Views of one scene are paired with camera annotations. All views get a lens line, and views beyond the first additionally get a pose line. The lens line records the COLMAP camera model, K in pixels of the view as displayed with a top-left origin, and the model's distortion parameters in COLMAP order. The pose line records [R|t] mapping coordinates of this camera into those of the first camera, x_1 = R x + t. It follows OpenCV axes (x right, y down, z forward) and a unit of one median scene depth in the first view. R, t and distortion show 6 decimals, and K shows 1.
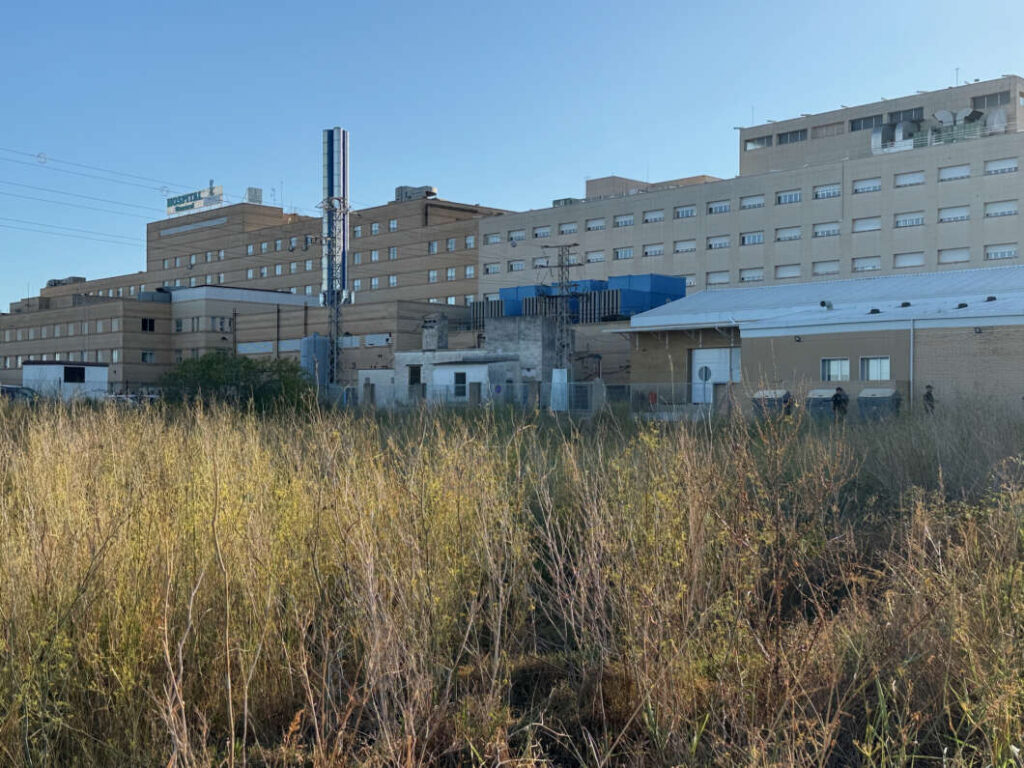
lens RADIAL K [[1278.4, 0, 512.0], [0, 1278.4, 384.0], [0, 0, 1]] dist [0.196214, -0.463855]
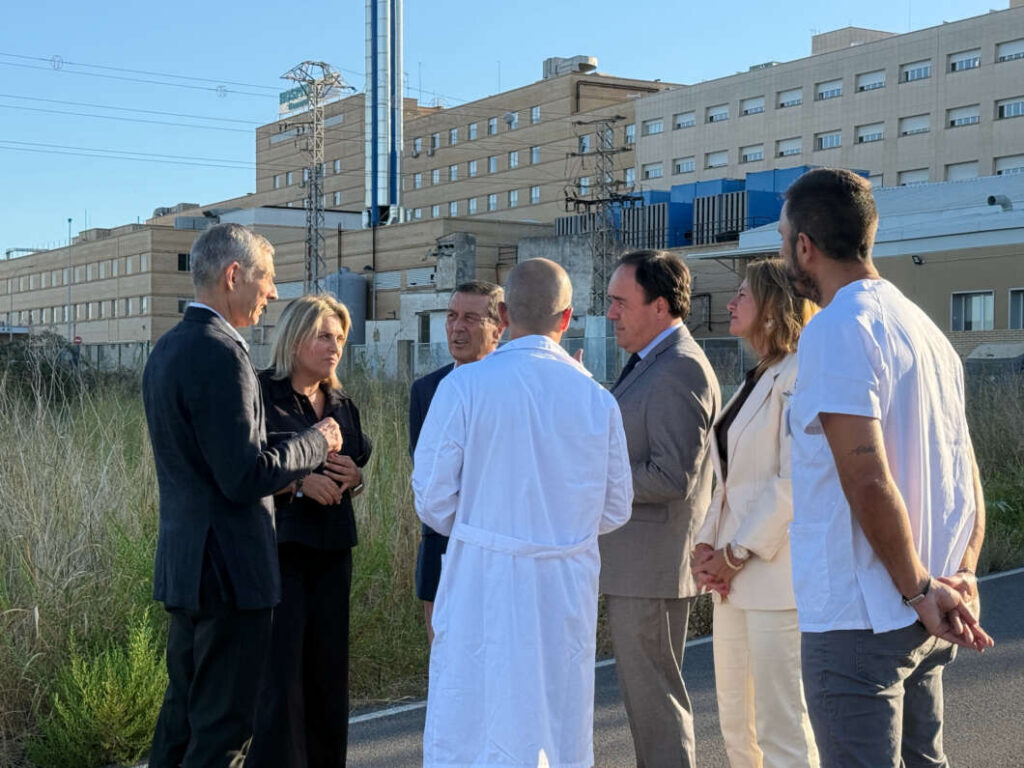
lens RADIAL K [[1710.7, 0, 512.0], [0, 1710.7, 384.0], [0, 0, 1]] dist [0.176840, -0.151696]
pose [[0.981531, -0.002168, -0.191289, 0.106069], [0.006954, 0.999679, 0.024350, 0.000593], [0.191175, -0.025230, 0.981232, 0.106255]]
